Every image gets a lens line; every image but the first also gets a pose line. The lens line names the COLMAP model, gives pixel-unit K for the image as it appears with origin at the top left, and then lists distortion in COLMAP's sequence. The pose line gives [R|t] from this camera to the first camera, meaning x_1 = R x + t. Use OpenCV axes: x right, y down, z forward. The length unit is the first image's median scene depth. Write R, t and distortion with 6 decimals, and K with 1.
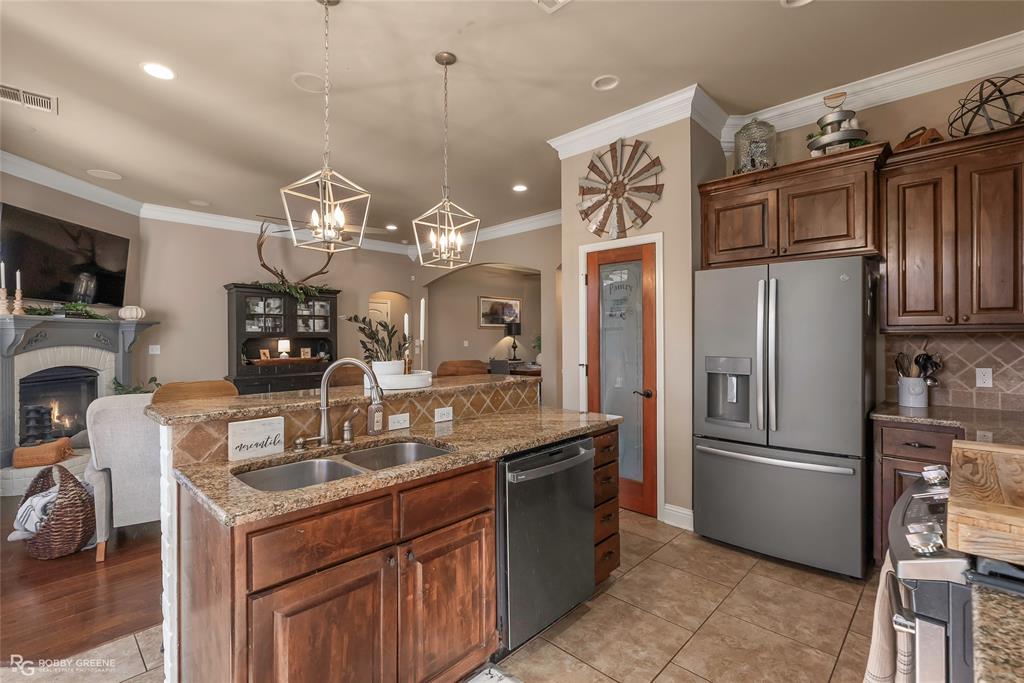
lens RADIAL K [[467.4, 0, 510.1], [0, 467.4, 337.9], [0, 0, 1]] dist [-0.000874, 0.001665]
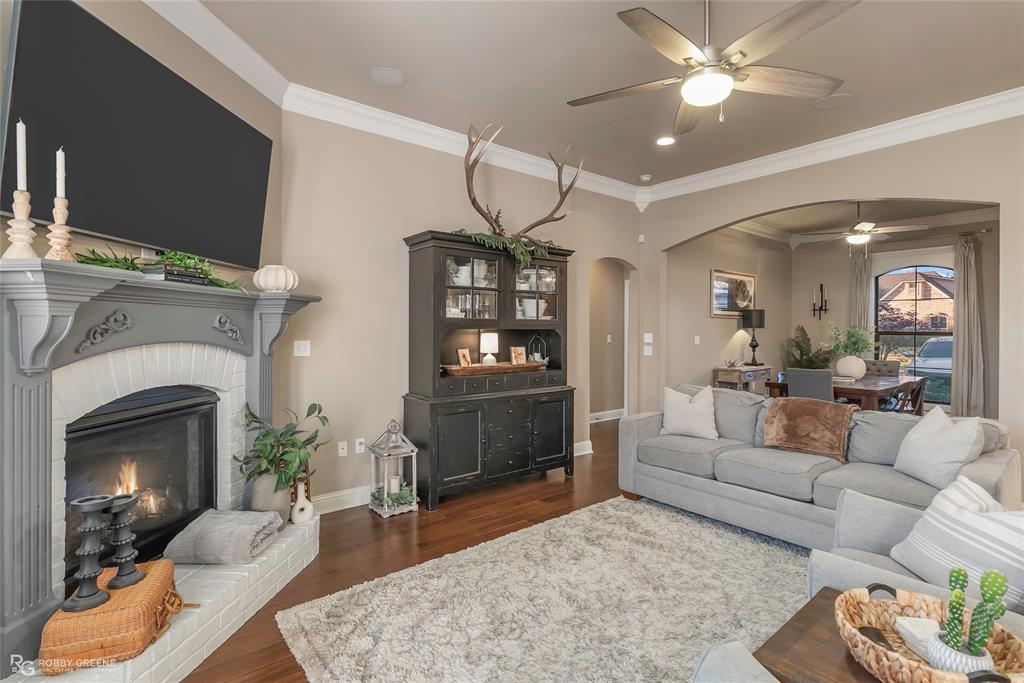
lens RADIAL K [[494.8, 0, 519.7], [0, 494.8, 328.9], [0, 0, 1]] dist [-0.002440, 0.003651]
pose [[0.993631, 0.007489, -0.112435, -0.487794], [-0.007911, 0.999963, -0.003308, 0.001429], [0.112406, 0.004177, 0.993654, 0.494377]]
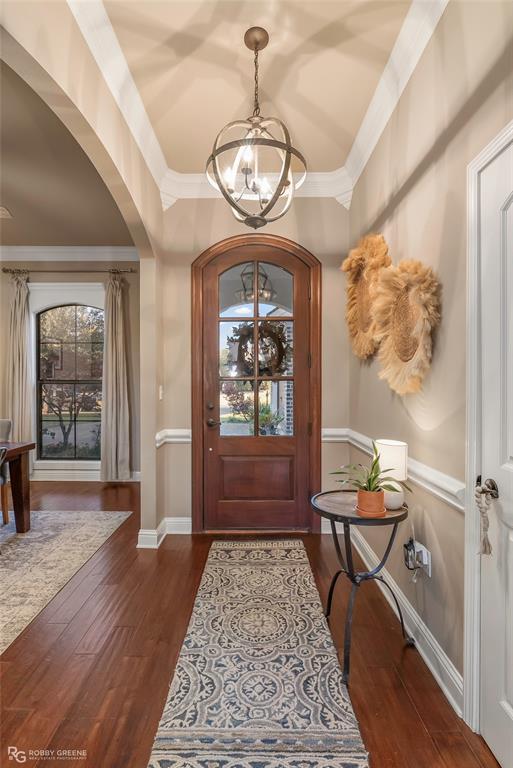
lens RADIAL K [[371.1, 0, 252.0], [0, 371.1, 386.8], [0, 0, 1]] dist [-0.002440, 0.003651]
pose [[0.718897, -0.001648, 0.695114, 0.158063], [-0.002295, 0.999986, 0.004745, 0.008067], [-0.695113, -0.005007, 0.718883, 1.061862]]
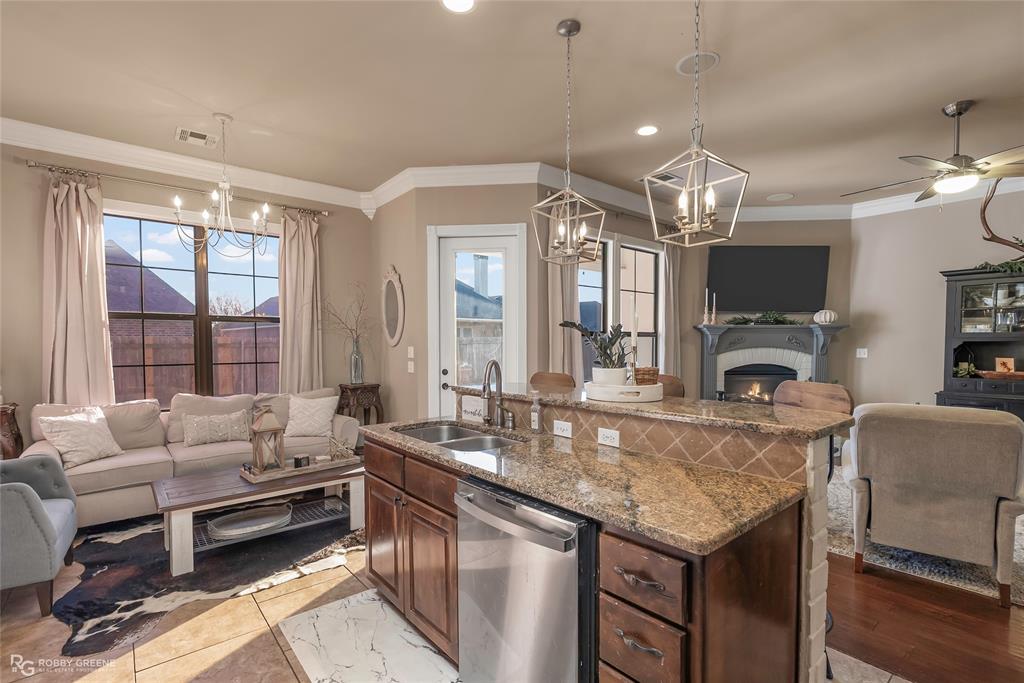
lens RADIAL K [[467.4, 0, 517.9], [0, 467.4, 364.4], [0, 0, 1]] dist [-0.000874, 0.001665]
pose [[-0.096797, 0.051609, -0.993965, 0.308960], [-0.000880, 0.998650, 0.051938, -0.001614], [0.995304, 0.005902, -0.096621, 0.427560]]
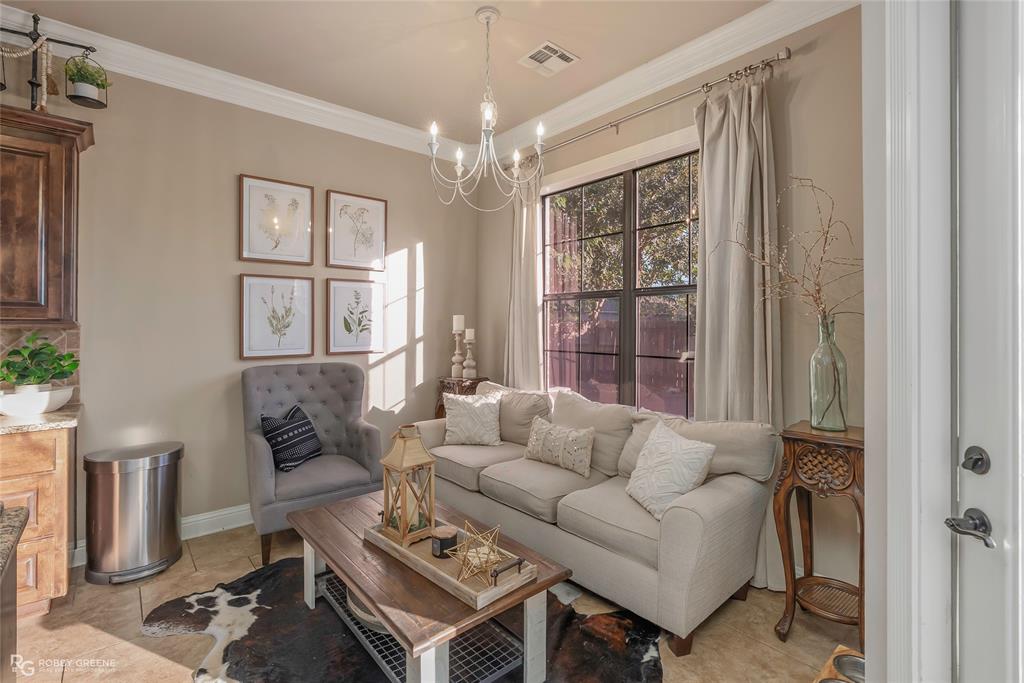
lens RADIAL K [[467.4, 0, 509.2], [0, 467.4, 321.0], [0, 0, 1]] dist [-0.000874, 0.001665]
pose [[-0.994608, 0.008154, 0.103389, -0.377996], [0.007389, 0.999942, -0.007782, 0.000170], [-0.103447, -0.006976, -0.994611, 0.421616]]
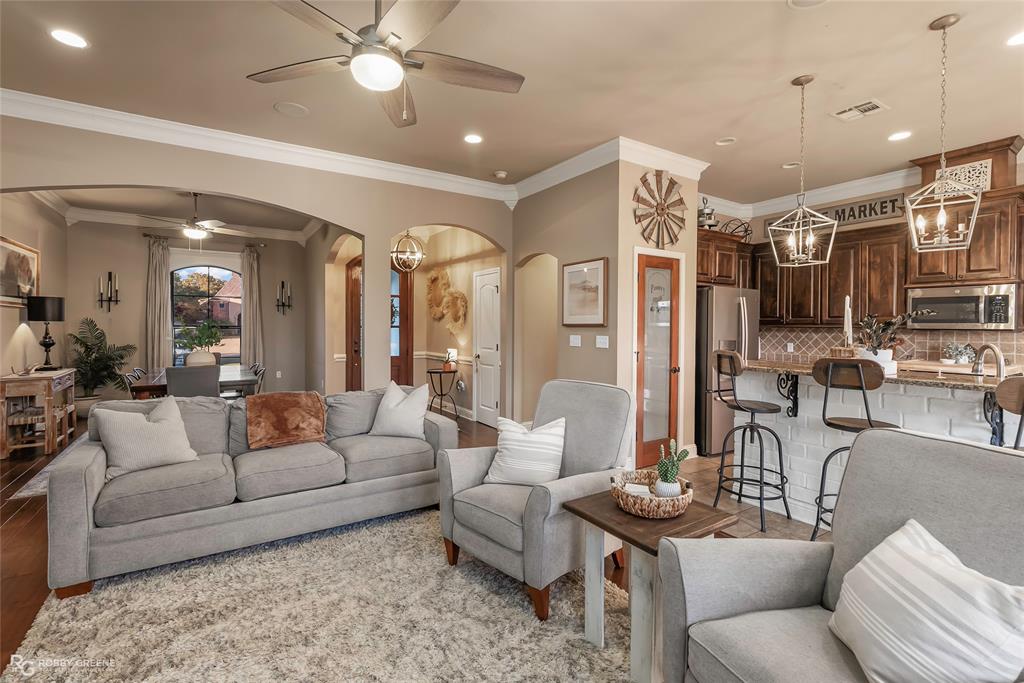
lens RADIAL K [[467.4, 0, 514.3], [0, 467.4, 328.0], [0, 0, 1]] dist [-0.000874, 0.001665]
pose [[0.231179, 0.001190, 0.972911, -0.737484], [-0.004165, 0.999991, -0.000234, 0.000445], [-0.972902, -0.003998, 0.231182, 0.749630]]
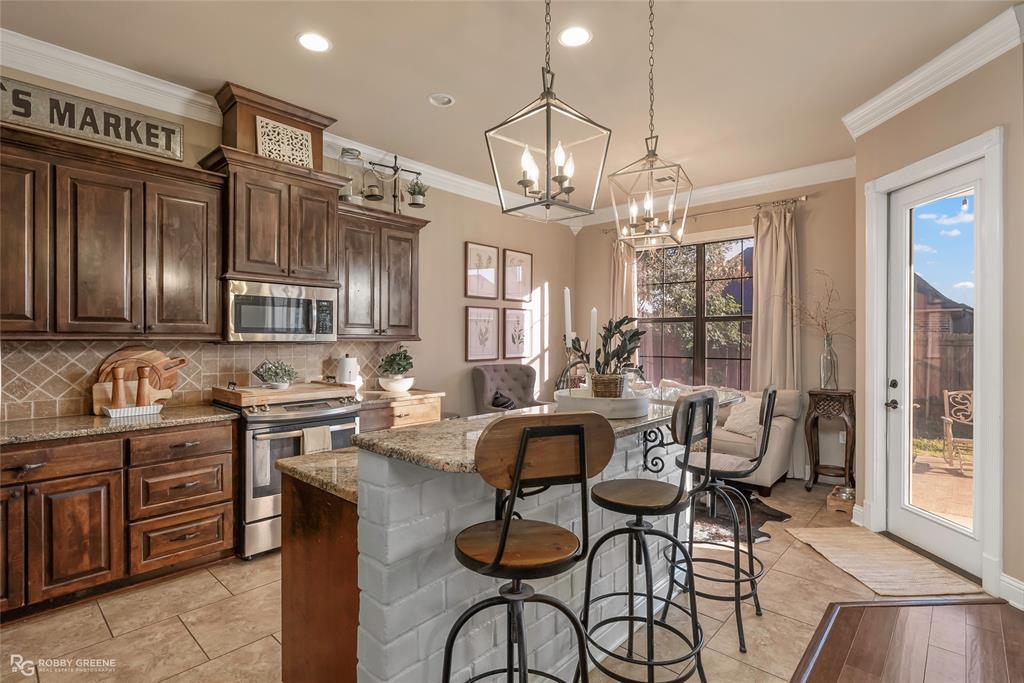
lens RADIAL K [[494.8, 0, 505.7], [0, 494.8, 338.8], [0, 0, 1]] dist [-0.002440, 0.003651]
pose [[-0.999762, 0.005495, -0.021129, -0.031995], [0.005453, 0.999983, 0.002045, -0.004039], [0.021140, 0.001929, -0.999775, 0.841113]]
